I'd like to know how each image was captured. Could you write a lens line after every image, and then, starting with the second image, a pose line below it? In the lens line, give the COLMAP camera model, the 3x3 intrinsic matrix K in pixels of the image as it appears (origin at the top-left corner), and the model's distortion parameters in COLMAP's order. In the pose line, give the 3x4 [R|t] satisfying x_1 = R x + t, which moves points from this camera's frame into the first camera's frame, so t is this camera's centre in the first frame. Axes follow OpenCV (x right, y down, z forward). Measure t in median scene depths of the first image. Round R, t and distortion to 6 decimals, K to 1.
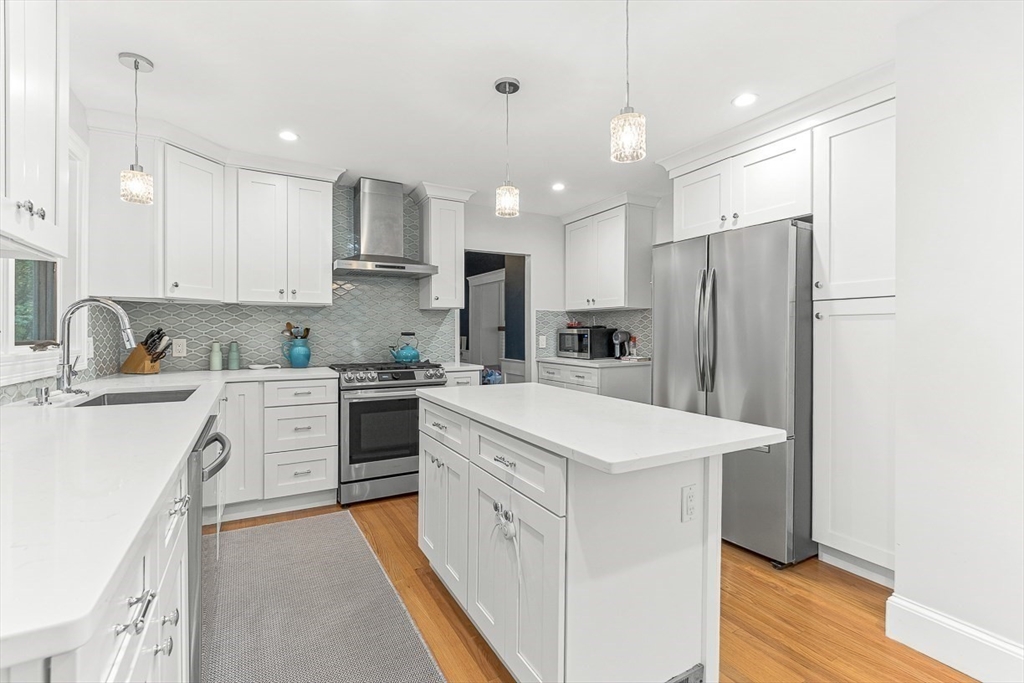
lens RADIAL K [[459.2, 0, 517.6], [0, 459.2, 332.5], [0, 0, 1]] dist [0.001184, -0.000731]
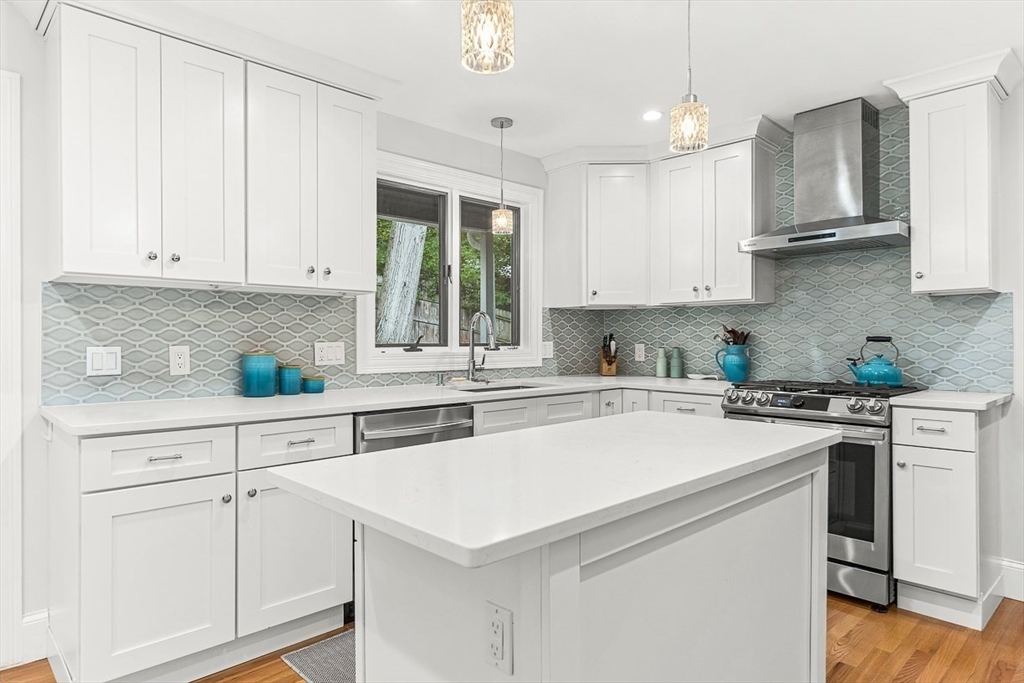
lens RADIAL K [[624.6, 0, 515.8], [0, 624.6, 338.7], [0, 0, 1]] dist [-0.003525, 0.006460]
pose [[0.245690, 0.000051, -0.969348, 0.506892], [0.002905, 0.999995, 0.000789, 0.000847], [0.969344, -0.003010, 0.245689, 0.379548]]
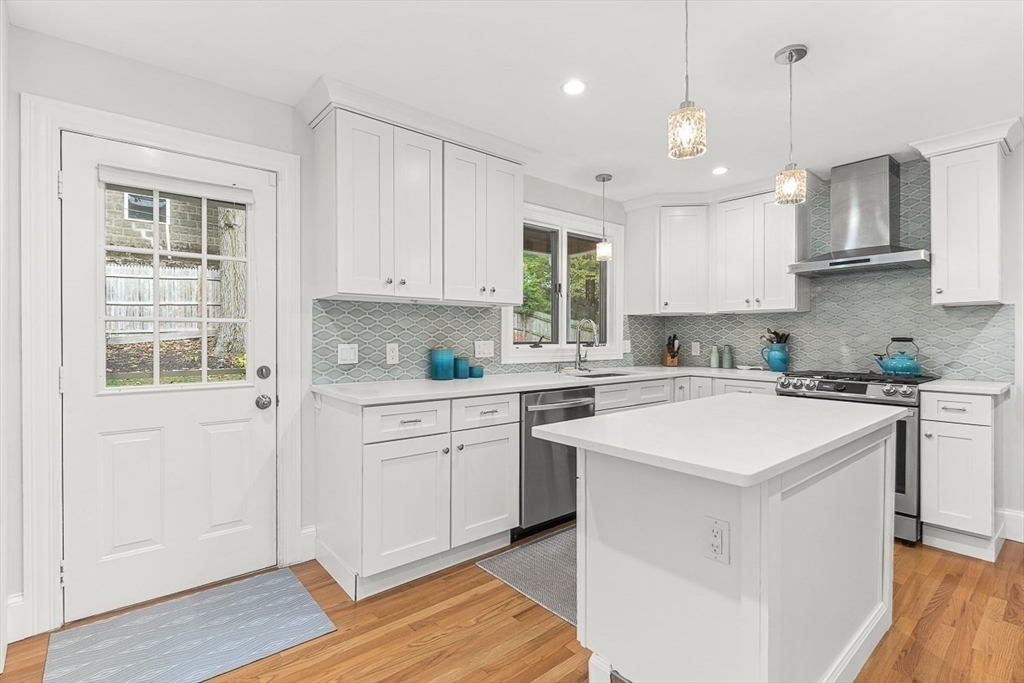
lens RADIAL K [[491.3, 0, 514.0], [0, 491.3, 338.2], [0, 0, 1]] dist [0.002370, -0.000002]
pose [[0.183425, 0.003463, -0.983028, 0.541141], [0.000732, 0.999993, 0.003659, -0.003242], [0.983033, -0.001391, 0.183421, 0.212210]]
